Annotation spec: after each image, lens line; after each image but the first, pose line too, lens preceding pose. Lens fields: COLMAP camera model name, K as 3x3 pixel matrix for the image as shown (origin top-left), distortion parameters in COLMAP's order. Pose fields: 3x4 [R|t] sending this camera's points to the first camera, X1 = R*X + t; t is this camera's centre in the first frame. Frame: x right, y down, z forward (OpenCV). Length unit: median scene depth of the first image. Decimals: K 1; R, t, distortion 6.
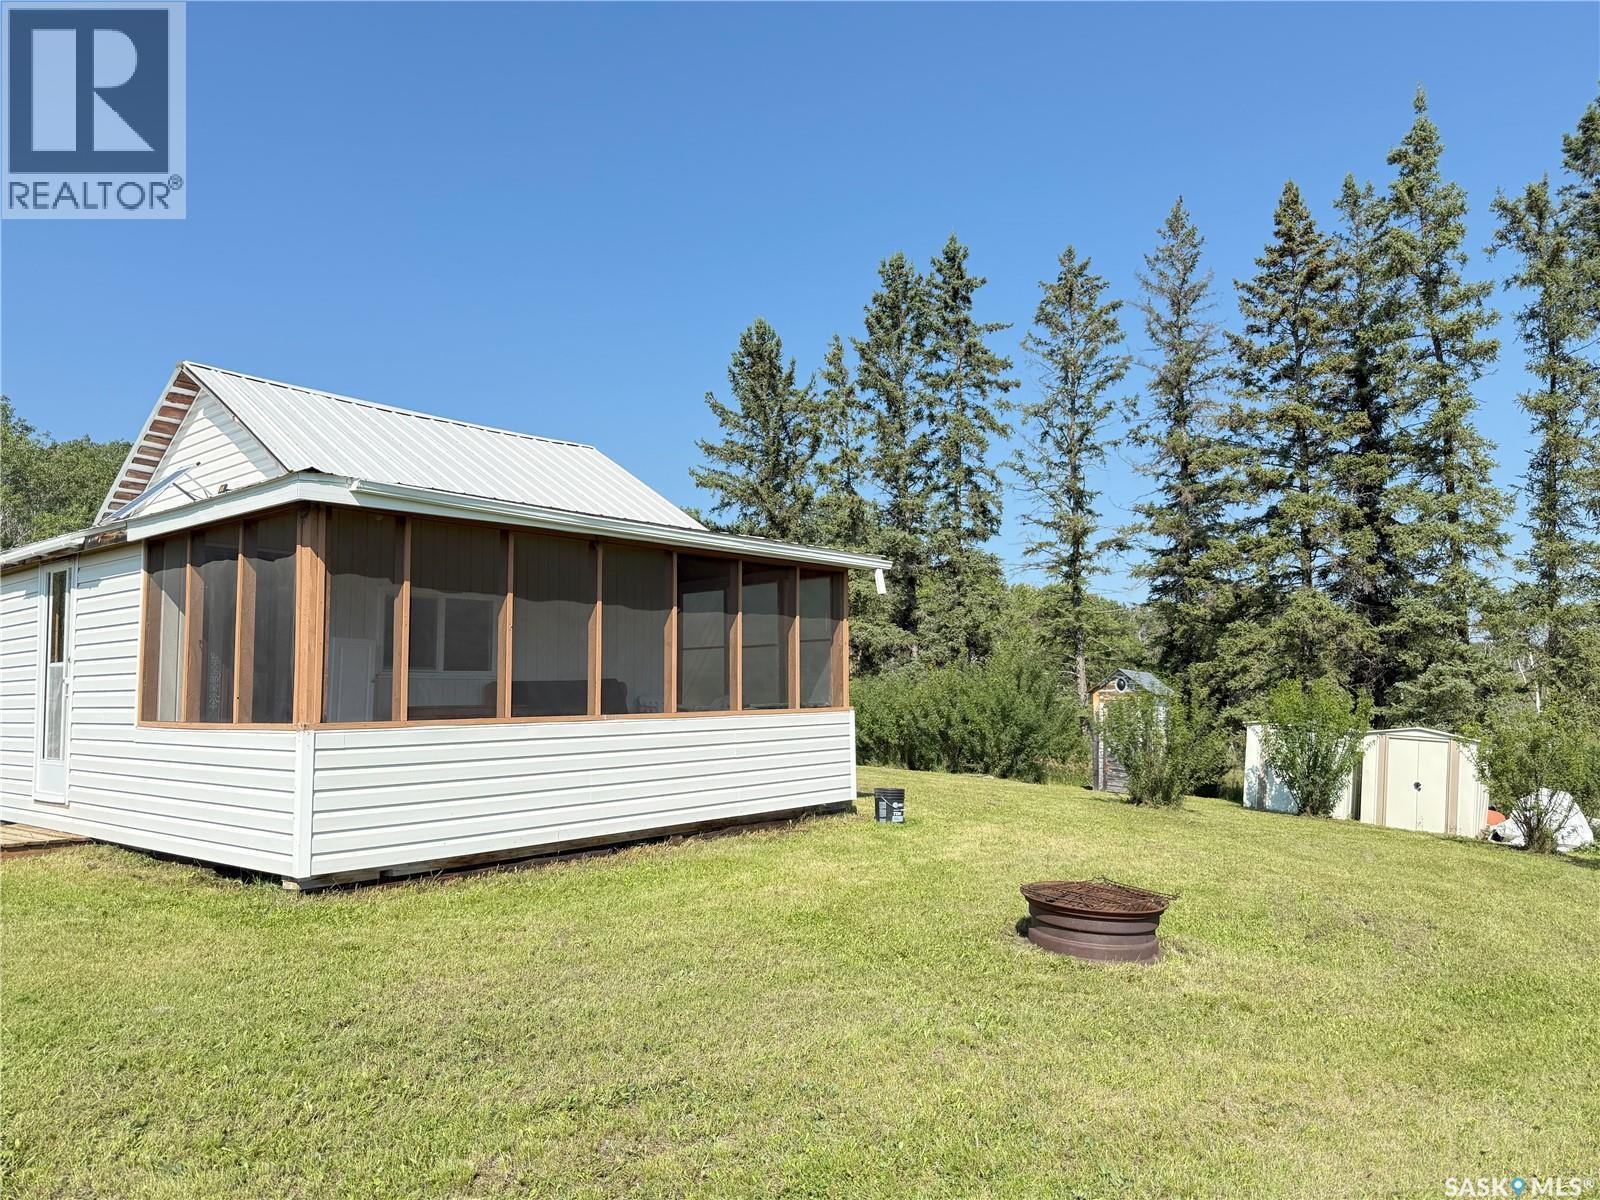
lens RADIAL K [[1142.0, 0, 812.1], [0, 1142.0, 602.4], [0, 0, 1]] dist [0.012872, 0.001419]
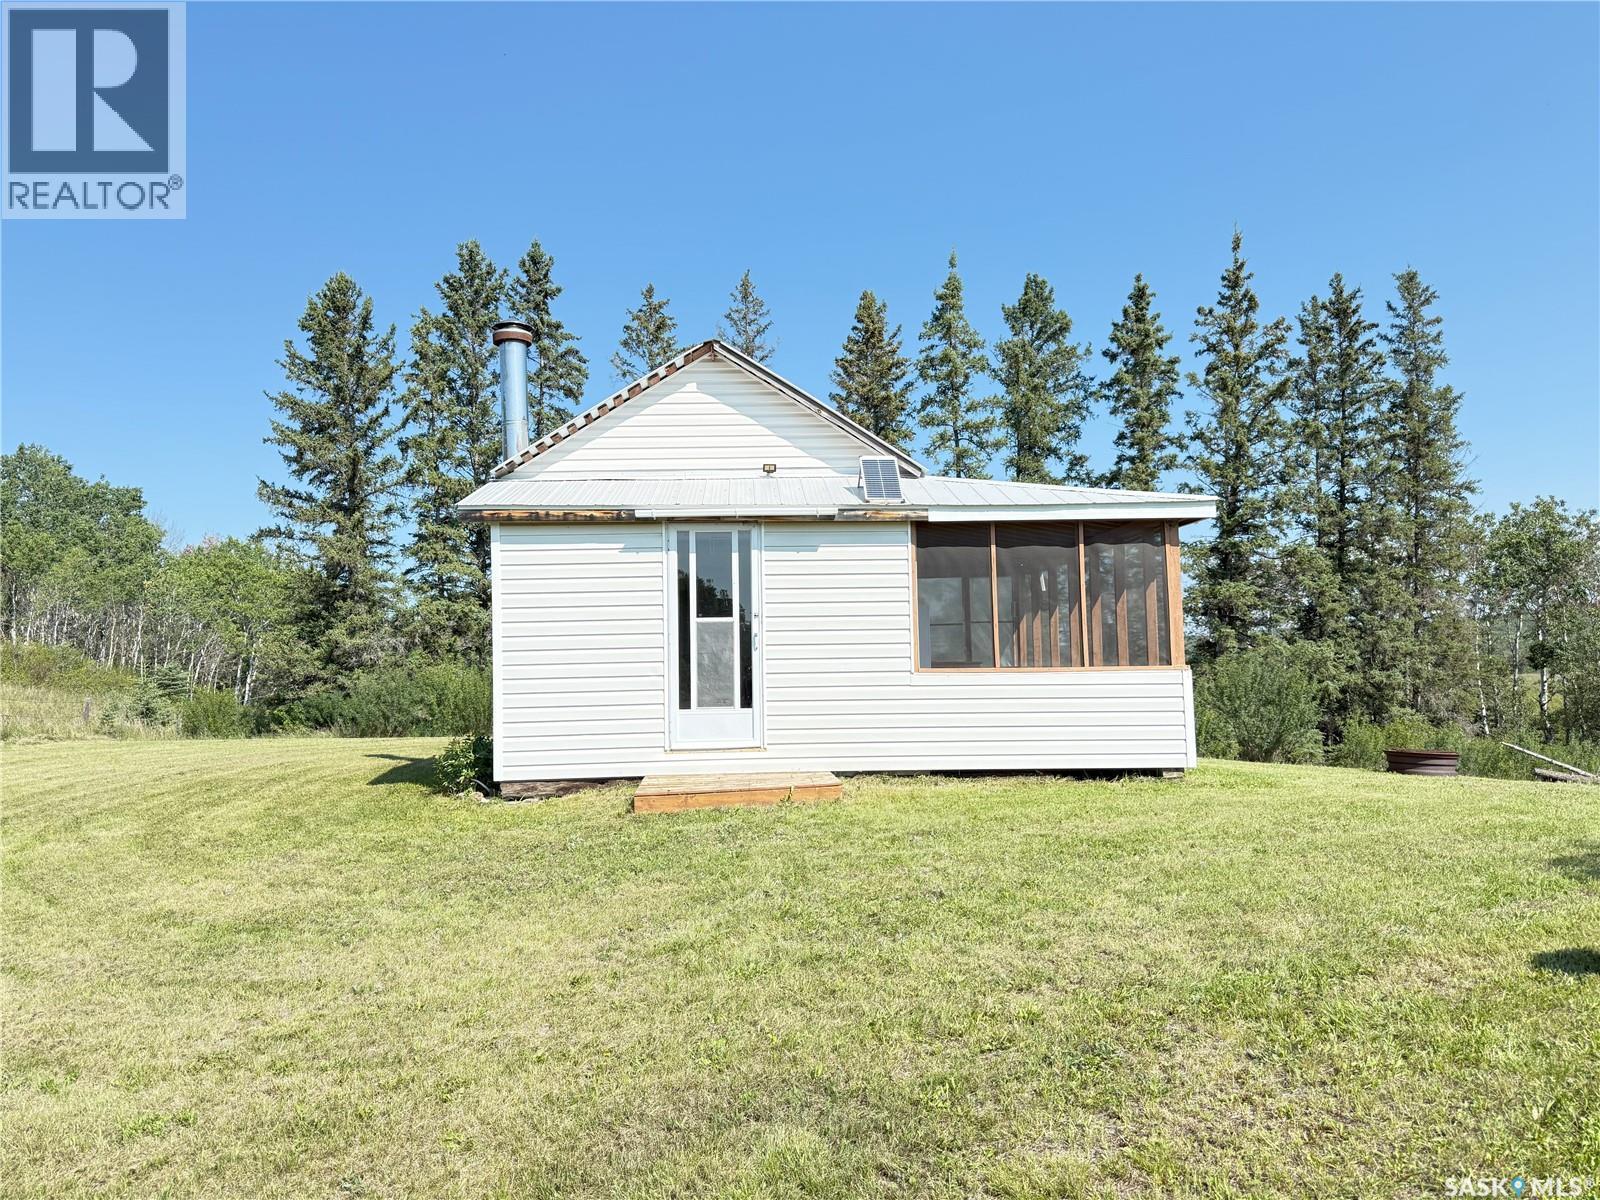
lens RADIAL K [[1142.0, 0, 812.1], [0, 1142.0, 602.4], [0, 0, 1]] dist [0.012872, 0.001419]
pose [[0.723771, 0.046425, 0.688477, -0.561987], [-0.050154, 0.998635, -0.014615, 0.021185], [-0.688215, -0.023952, 0.725111, 0.074046]]
